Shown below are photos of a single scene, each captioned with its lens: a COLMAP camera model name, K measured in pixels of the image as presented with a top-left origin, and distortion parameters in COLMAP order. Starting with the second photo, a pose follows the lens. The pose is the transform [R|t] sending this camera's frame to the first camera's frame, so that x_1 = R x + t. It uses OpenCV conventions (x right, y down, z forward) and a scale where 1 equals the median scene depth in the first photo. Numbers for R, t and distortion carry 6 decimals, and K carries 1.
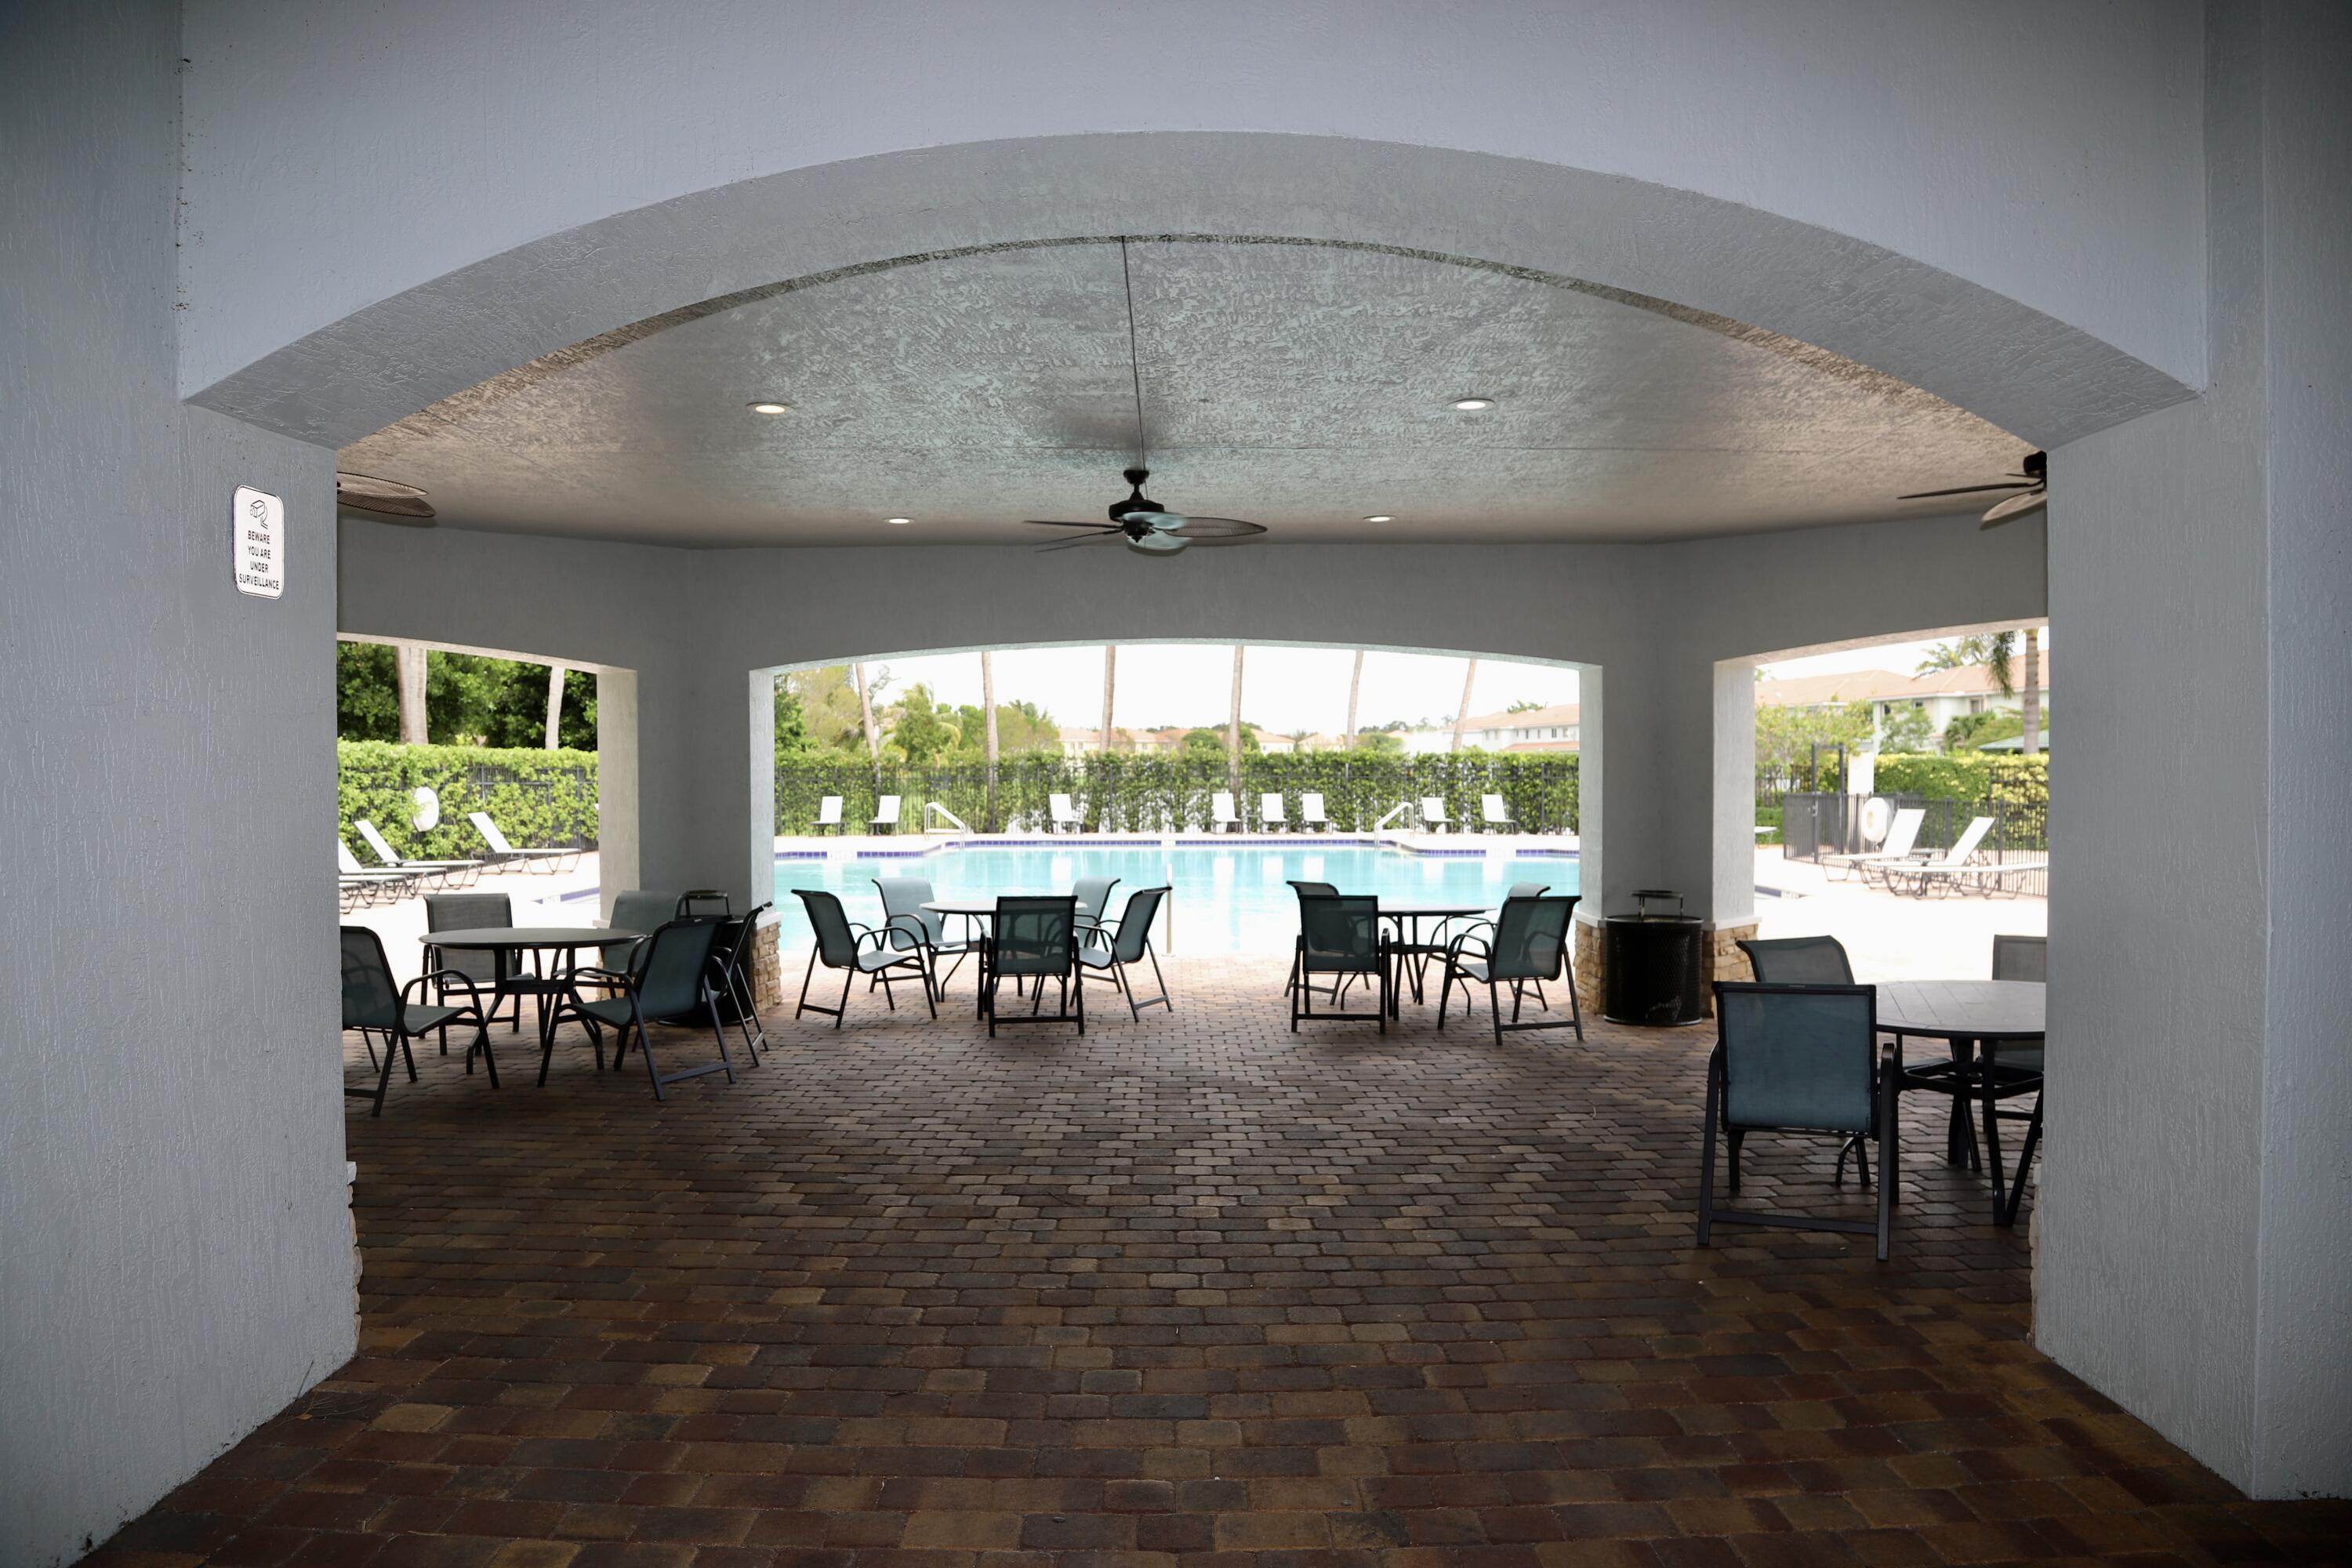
lens RADIAL K [[1595.9, 0, 1176.0], [0, 1595.9, 784.0], [0, 0, 1]] dist [-0.110075, -0.000086]
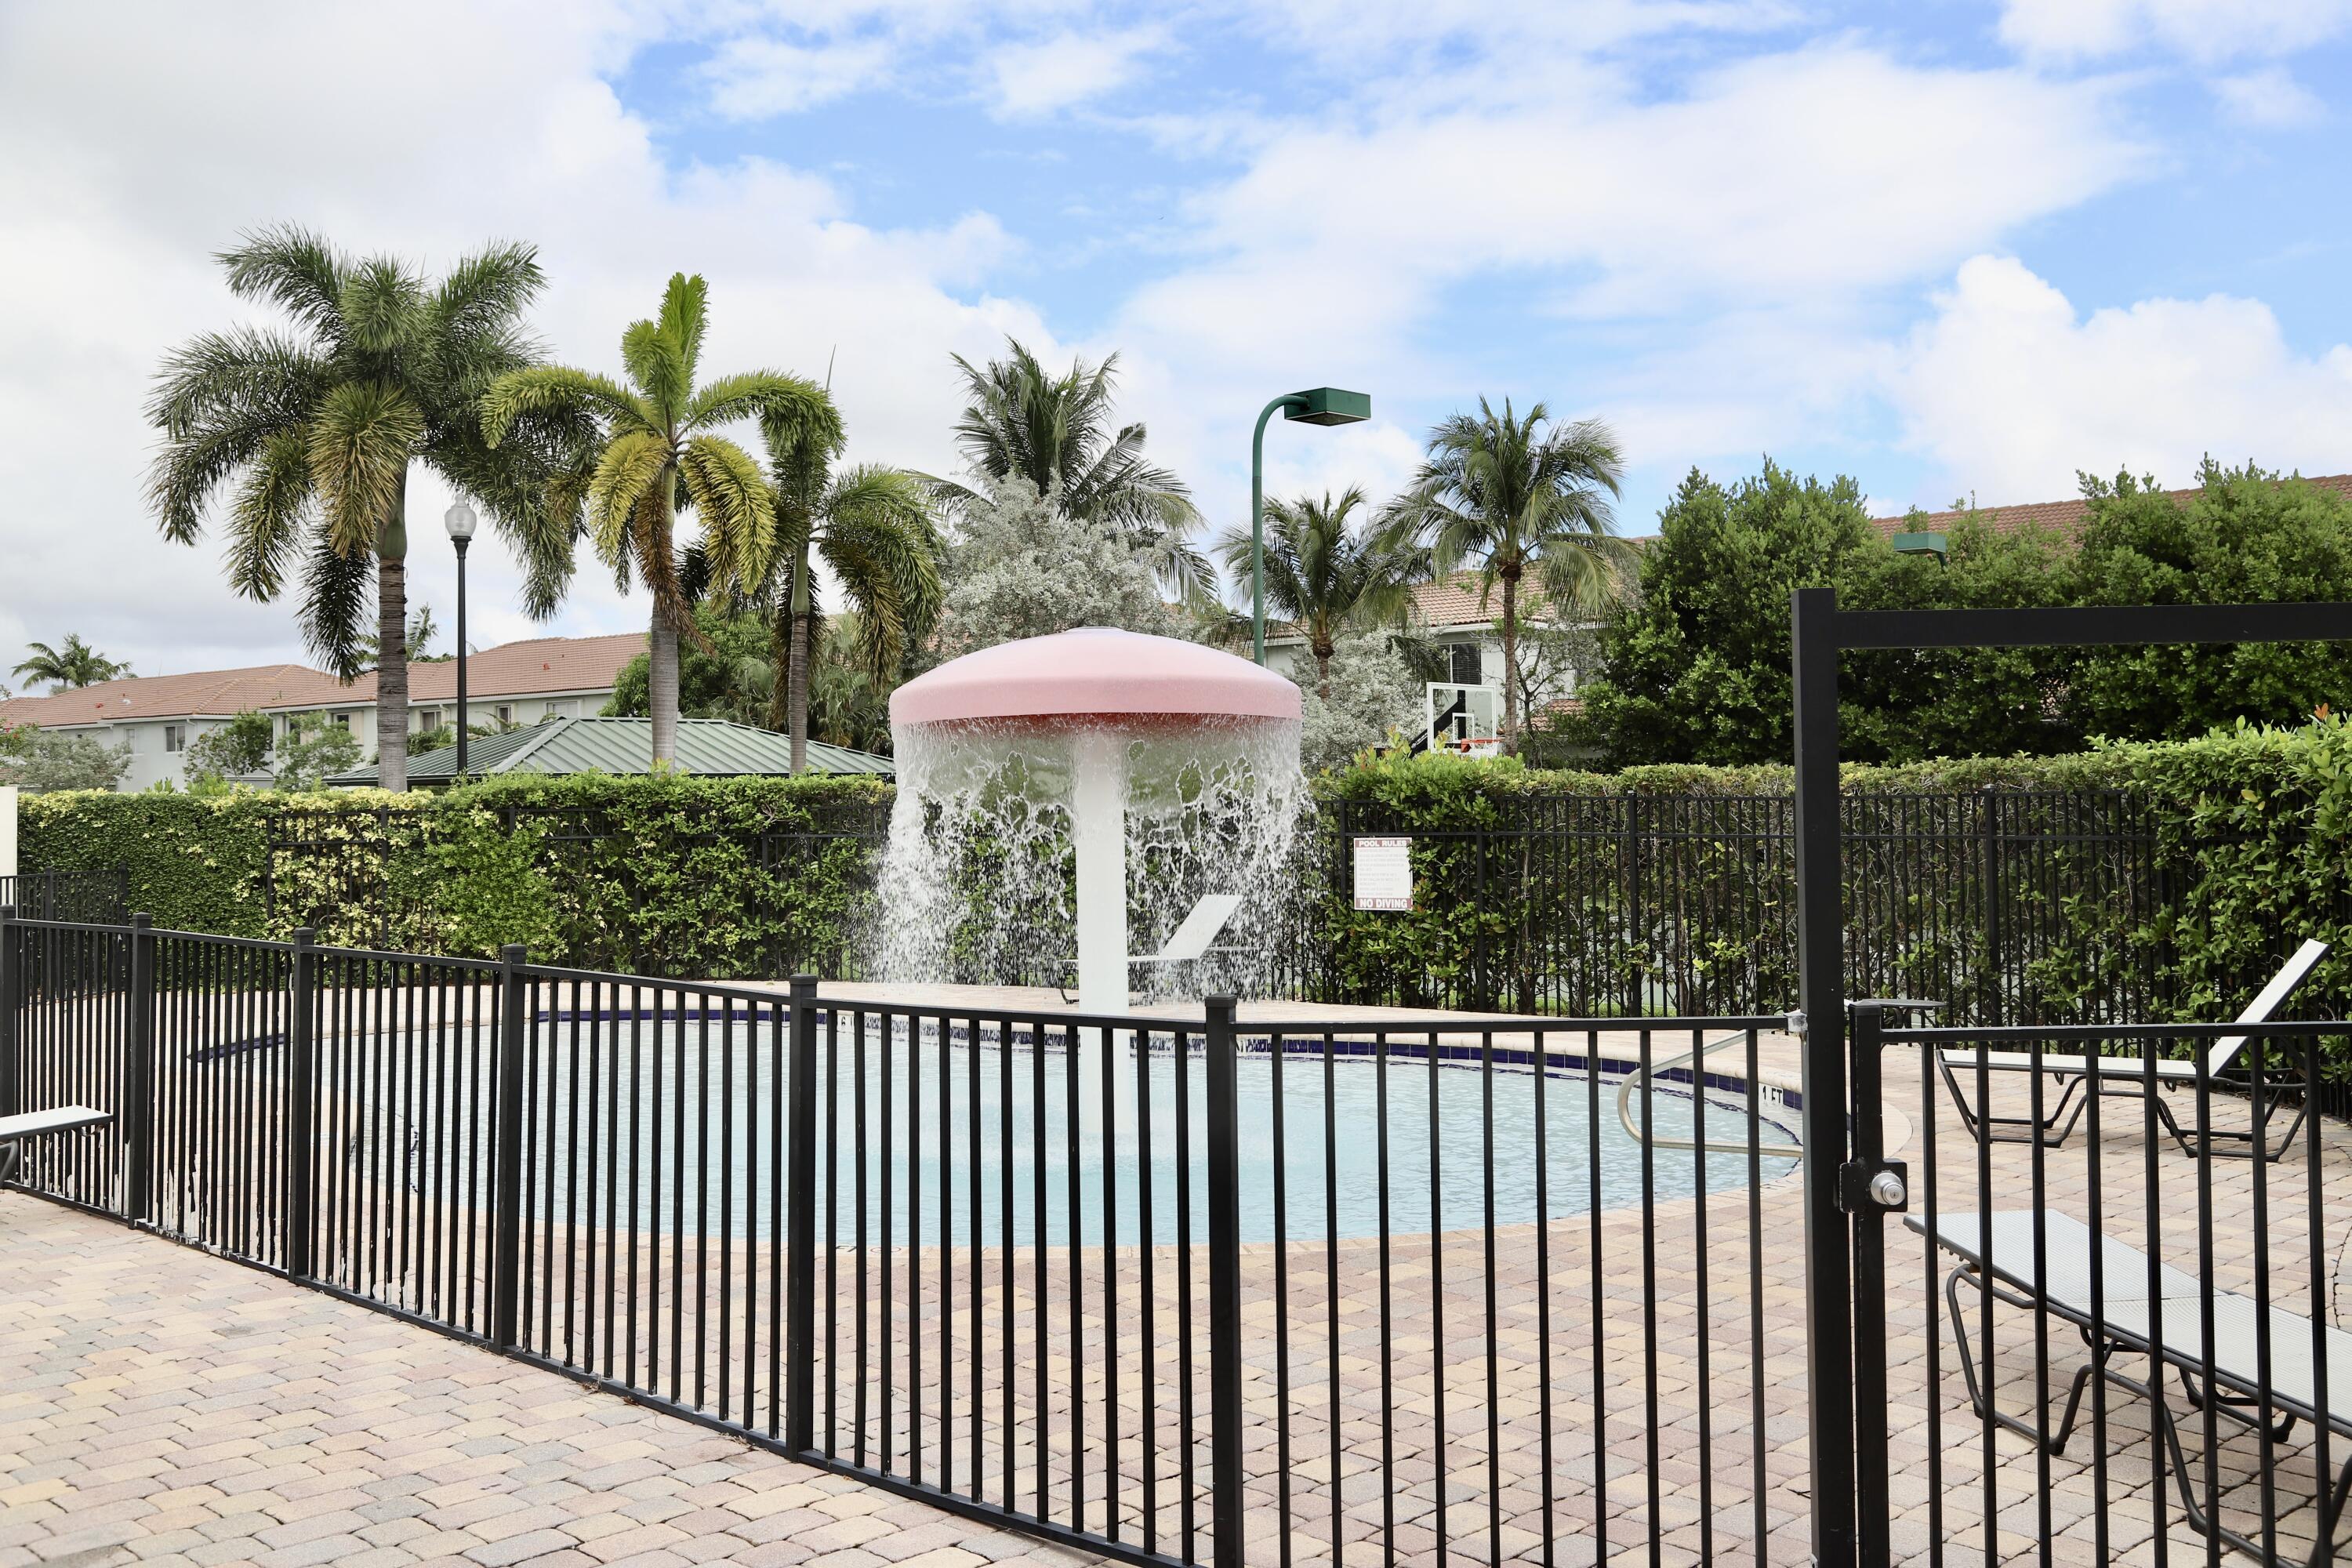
lens RADIAL K [[2277.8, 0, 1176.0], [0, 2277.8, 784.0], [0, 0, 1]] dist [-0.006803, -0.004431]
pose [[0.719877, 0.001927, 0.694099, 0.204341], [0.016151, 0.999679, -0.019526, -0.001866], [-0.693913, 0.025267, 0.719615, 0.254485]]
